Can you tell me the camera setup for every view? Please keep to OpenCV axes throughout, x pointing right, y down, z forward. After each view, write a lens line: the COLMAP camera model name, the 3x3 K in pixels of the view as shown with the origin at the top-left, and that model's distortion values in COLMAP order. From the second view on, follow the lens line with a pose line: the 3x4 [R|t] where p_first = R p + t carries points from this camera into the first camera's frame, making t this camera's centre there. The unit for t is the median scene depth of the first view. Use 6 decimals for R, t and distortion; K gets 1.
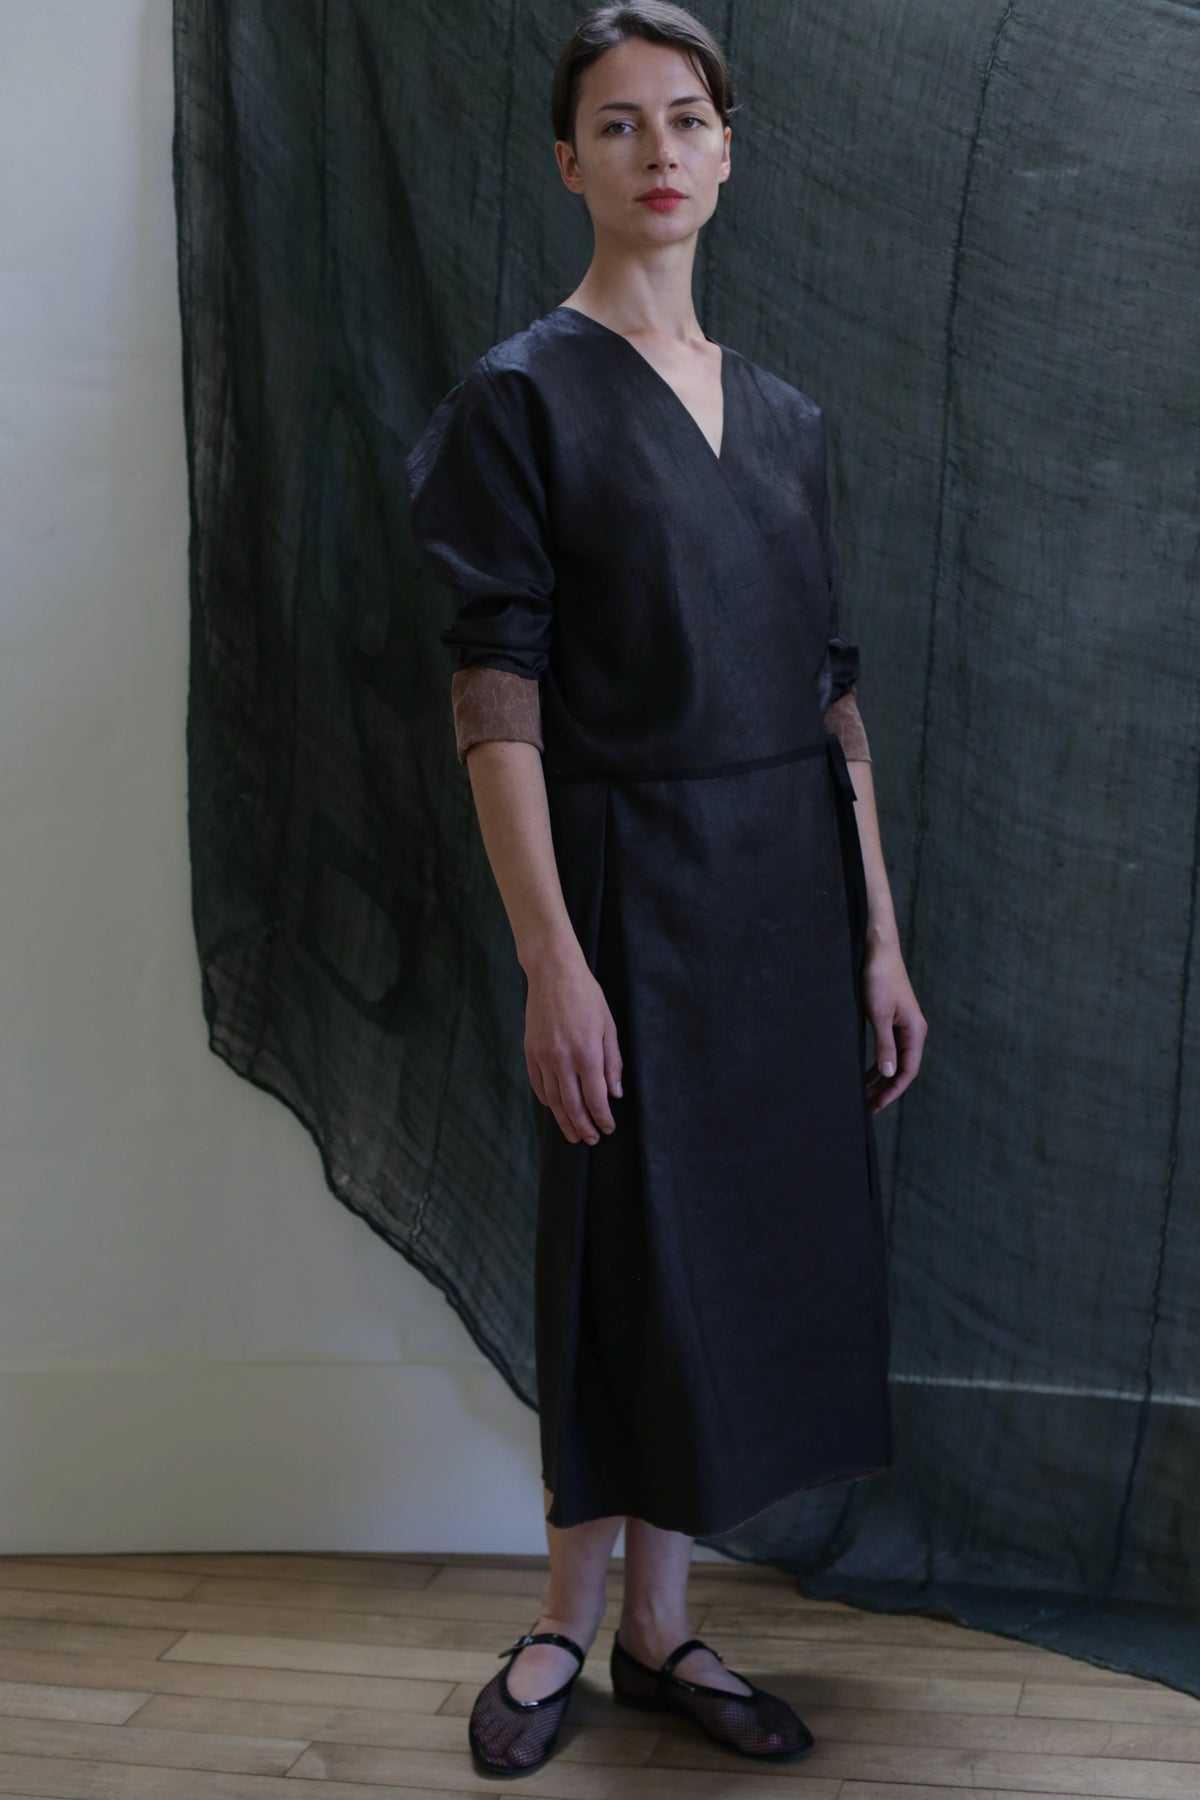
lens RADIAL K [[2675.8, 0, 605.7], [0, 2675.8, 855.0], [0, 0, 1]] dist [-0.174858, 0.472745]
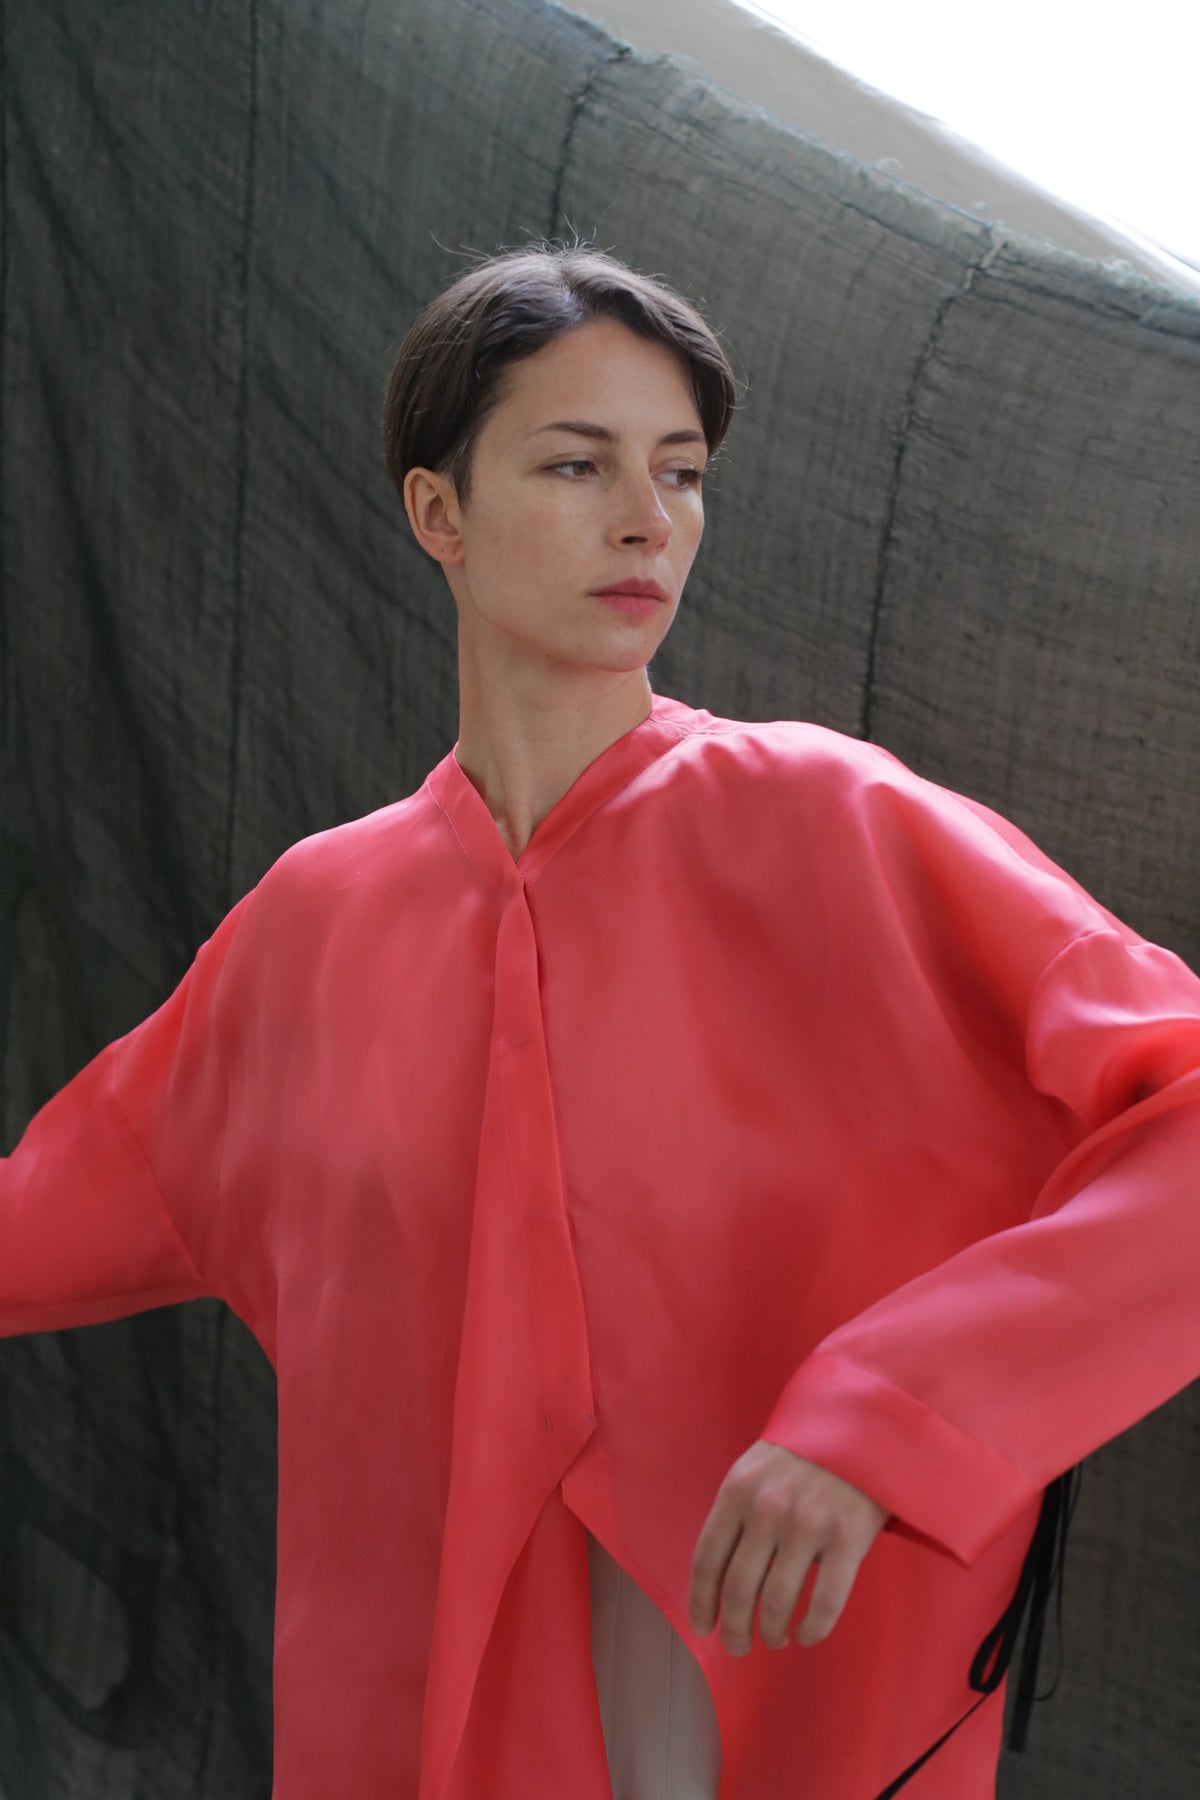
lens RADIAL K [[2638.1, 0, 593.5], [0, 2638.1, 937.9], [0, 0, 1]] dist [-0.188072, 0.321162]
pose [[0.999534, -0.020572, -0.022554, 0.075187], [0.019688, 0.999056, -0.038725, -0.137484], [0.023329, 0.038263, 0.998995, 0.313543]]
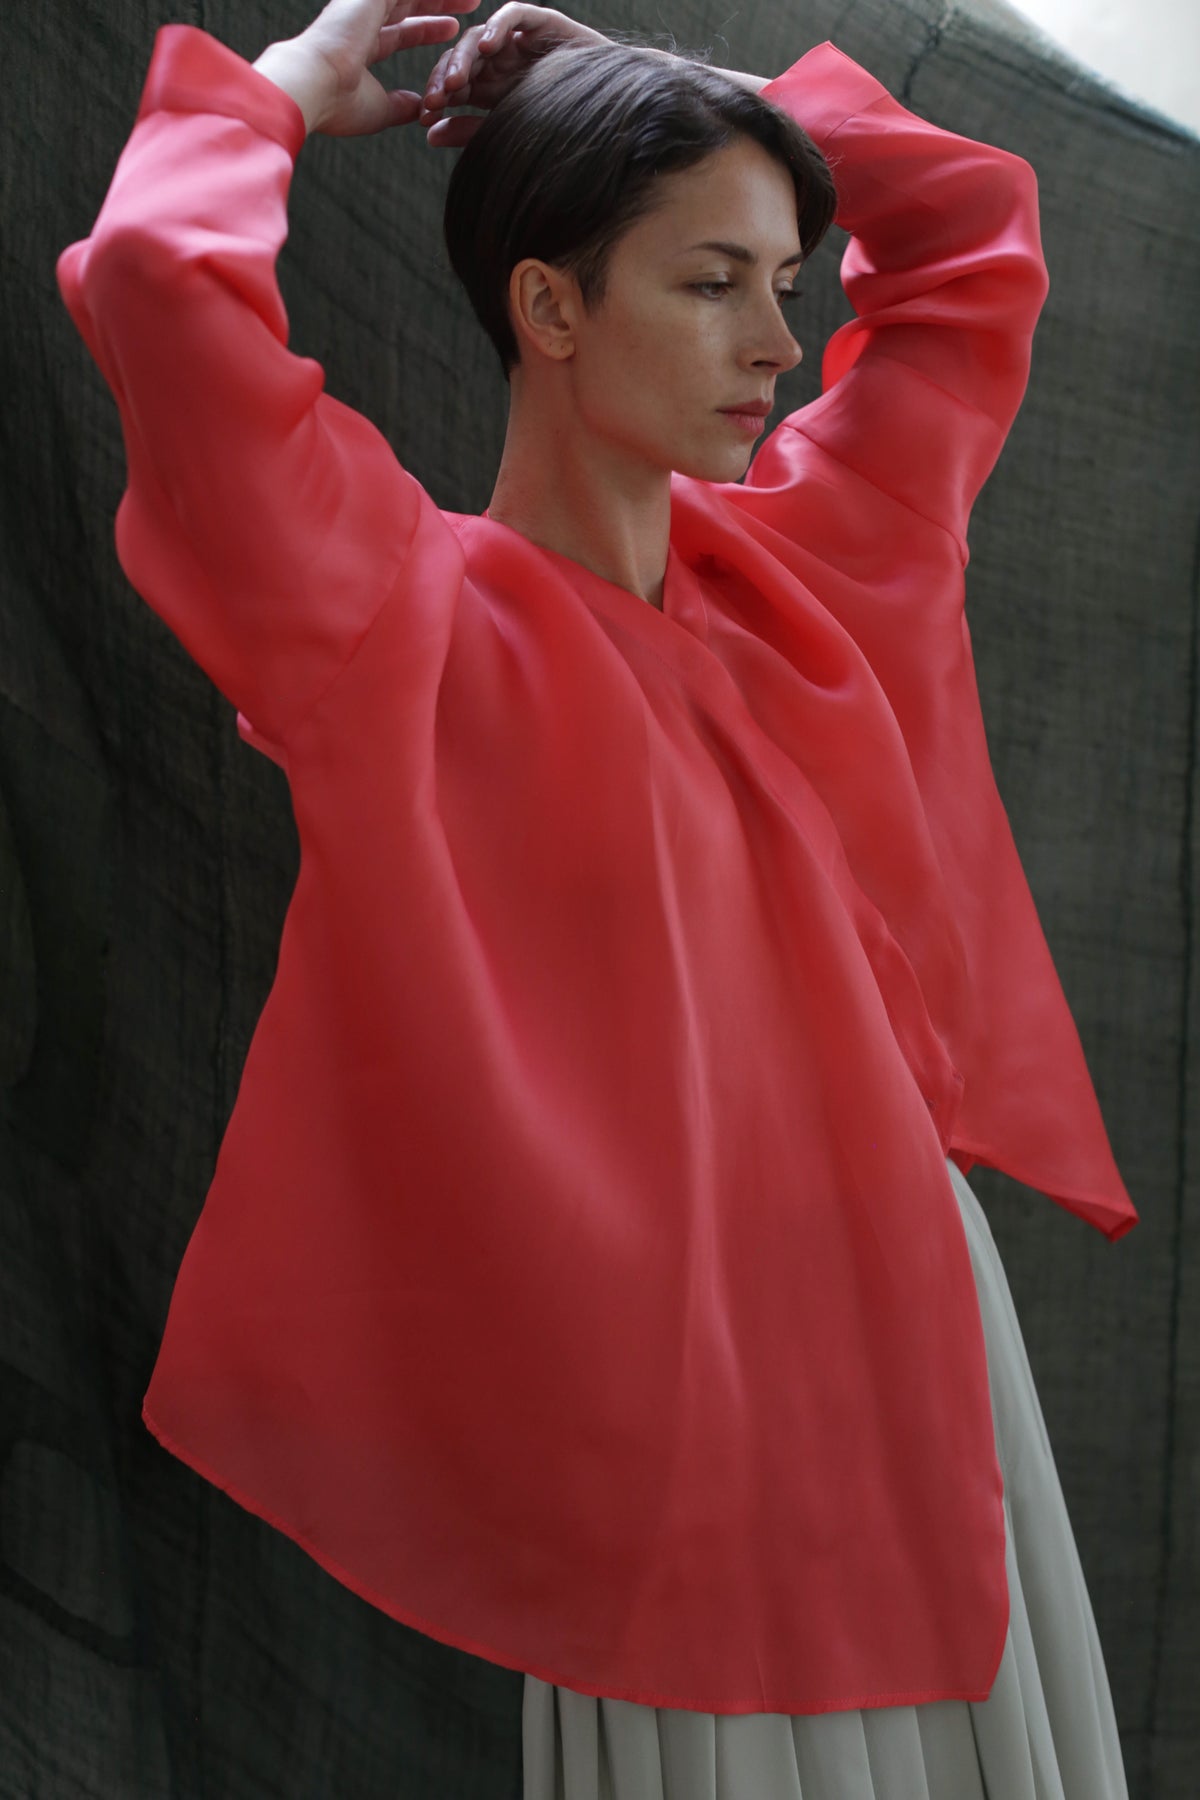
lens RADIAL K [[2638.1, 0, 593.5], [0, 2638.1, 937.9], [0, 0, 1]] dist [-0.188072, 0.321162]
pose [[0.752135, -0.135957, 0.644832, -0.406404], [0.139957, 0.989121, 0.045301, -0.128646], [-0.643976, 0.056176, 0.762981, 0.501461]]
